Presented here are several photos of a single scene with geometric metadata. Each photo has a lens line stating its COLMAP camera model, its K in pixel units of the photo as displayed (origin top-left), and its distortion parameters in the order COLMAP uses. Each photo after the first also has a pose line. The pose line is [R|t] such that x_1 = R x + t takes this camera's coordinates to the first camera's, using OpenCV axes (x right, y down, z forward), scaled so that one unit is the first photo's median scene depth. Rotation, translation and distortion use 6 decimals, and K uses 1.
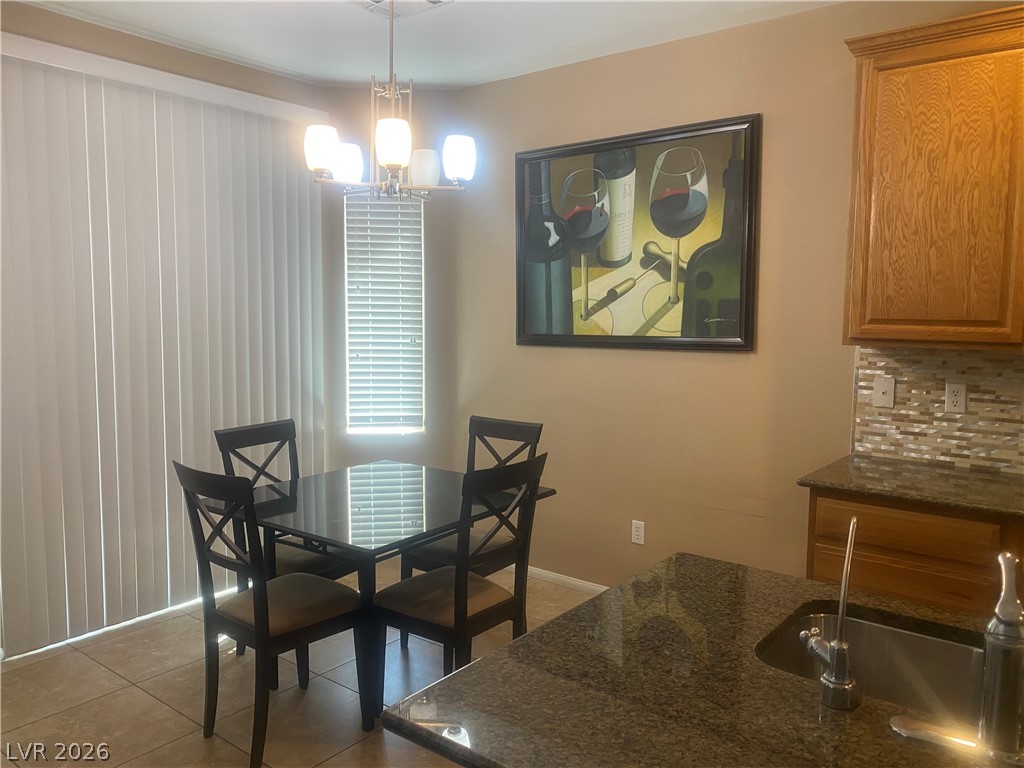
lens RADIAL K [[776.3, 0, 519.6], [0, 776.3, 385.4], [0, 0, 1]] dist [0.047275, -0.061146]
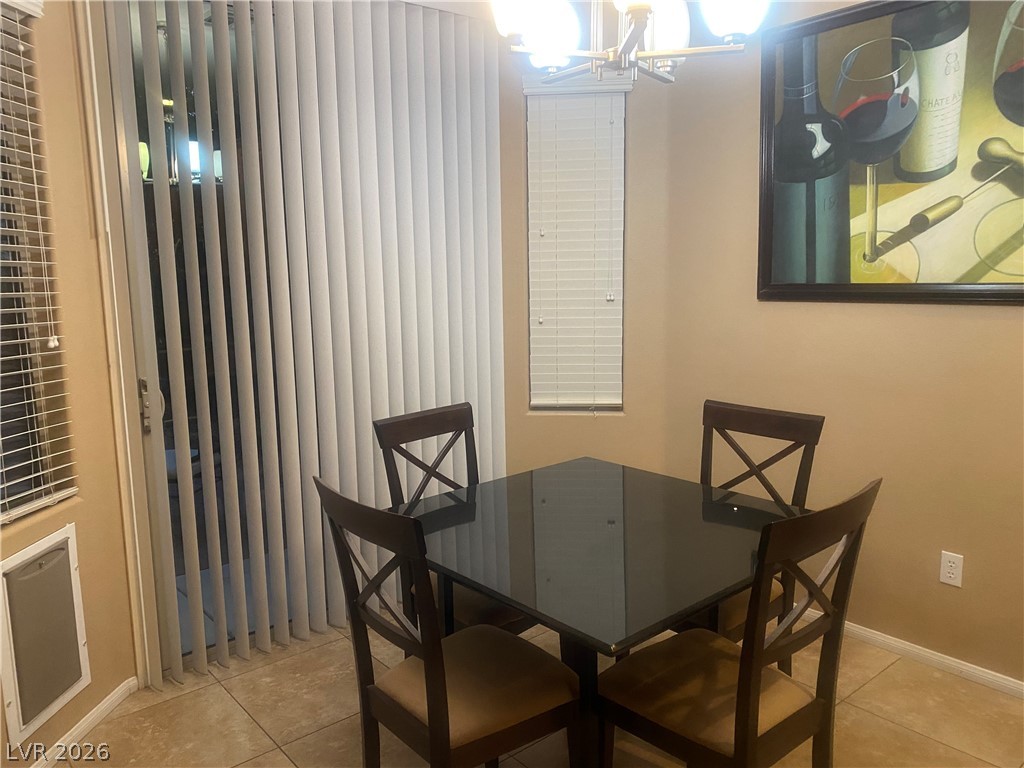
lens RADIAL K [[776.3, 0, 503.6], [0, 776.3, 380.4], [0, 0, 1]] dist [0.047275, -0.061146]
pose [[0.976144, 0.005651, -0.217050, -0.091697], [0.005849, 0.998614, 0.052302, -0.017993], [0.217044, -0.052324, 0.974758, 0.261097]]
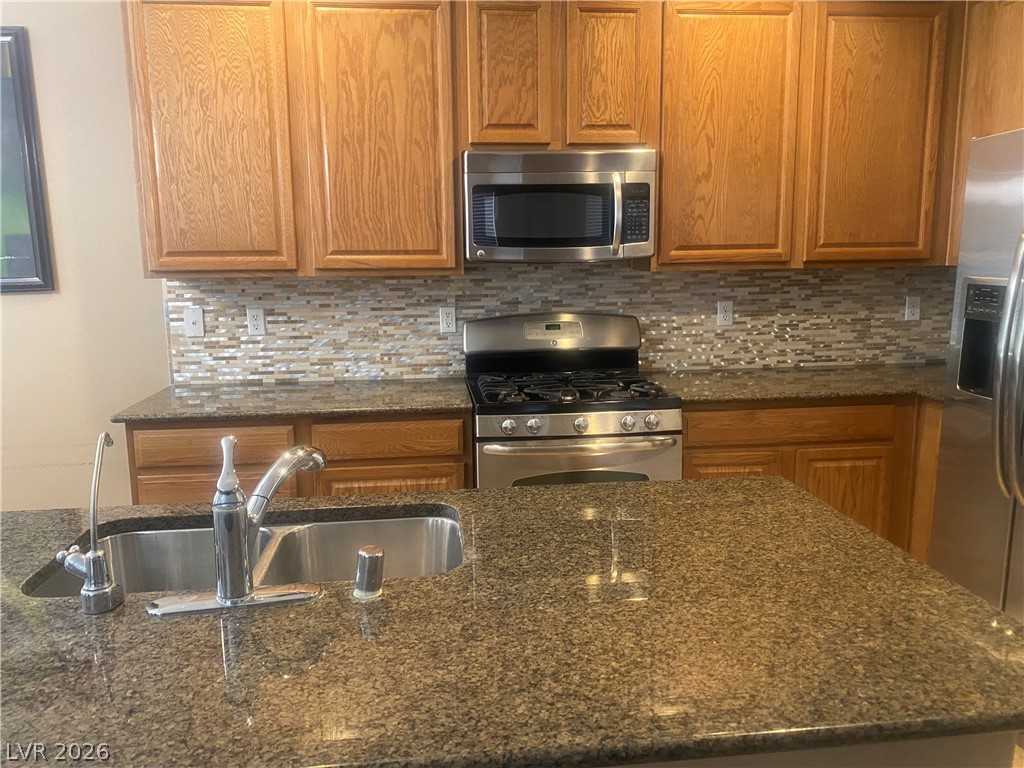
lens RADIAL K [[776.3, 0, 510.4], [0, 776.3, 375.1], [0, 0, 1]] dist [0.047275, -0.061146]
pose [[0.720955, -0.128553, 0.680954, 0.042083], [0.087434, 0.991664, 0.094641, 0.014517], [-0.687444, -0.008693, 0.726185, -0.046594]]
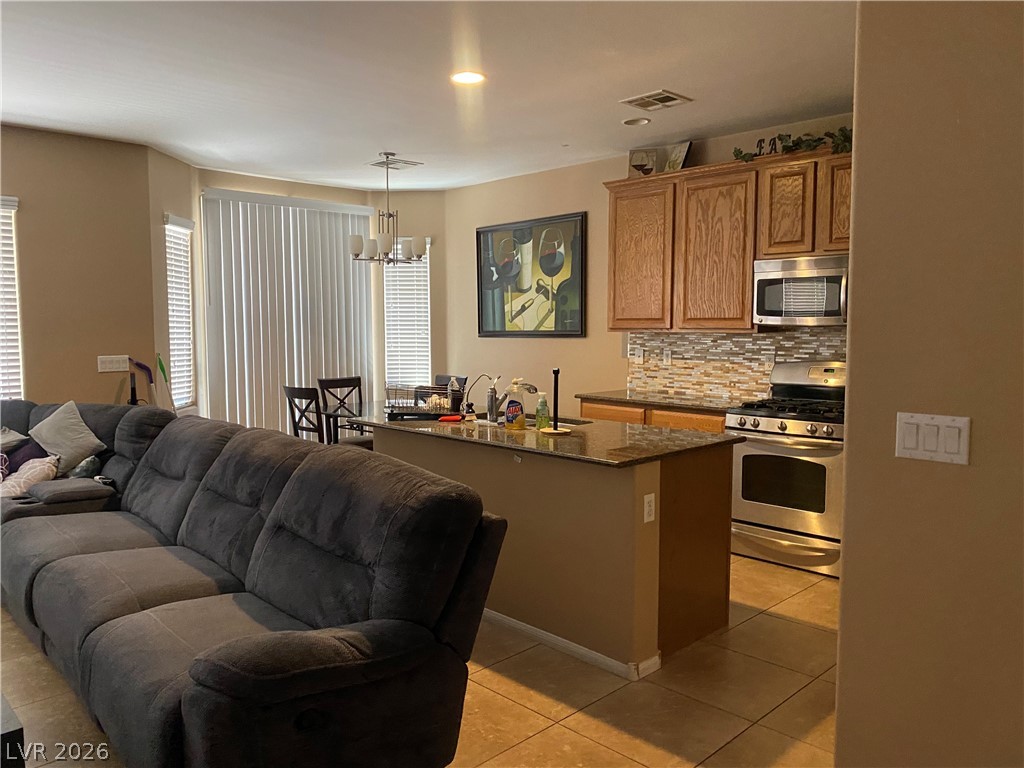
lens RADIAL K [[776.3, 0, 499.3], [0, 776.3, 385.5], [0, 0, 1]] dist [0.047275, -0.061146]
pose [[0.989427, -0.001707, -0.145020, 0.343752], [-0.000735, 0.999859, -0.016785, 0.097437], [0.145028, 0.016714, 0.989286, -0.821864]]
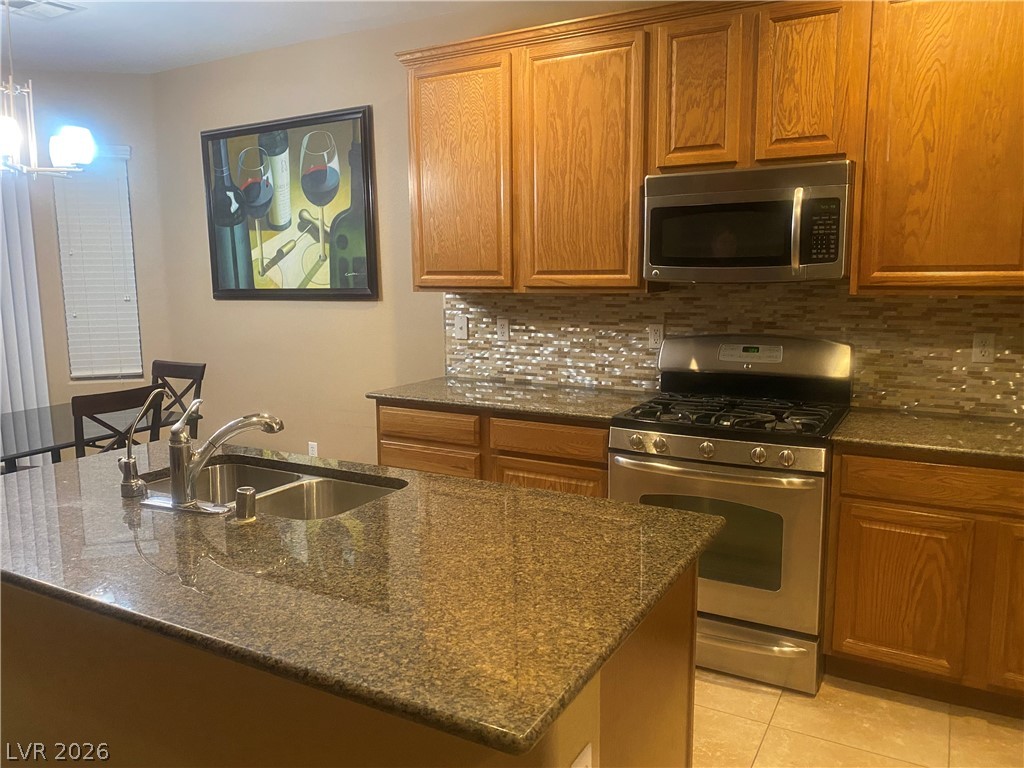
lens RADIAL K [[776.3, 0, 508.4], [0, 776.3, 384.5], [0, 0, 1]] dist [0.047275, -0.061146]
pose [[0.990280, -0.040536, 0.133049, 0.316840], [0.033522, 0.997948, 0.054546, 0.030988], [-0.134987, -0.049556, 0.989607, -0.254489]]
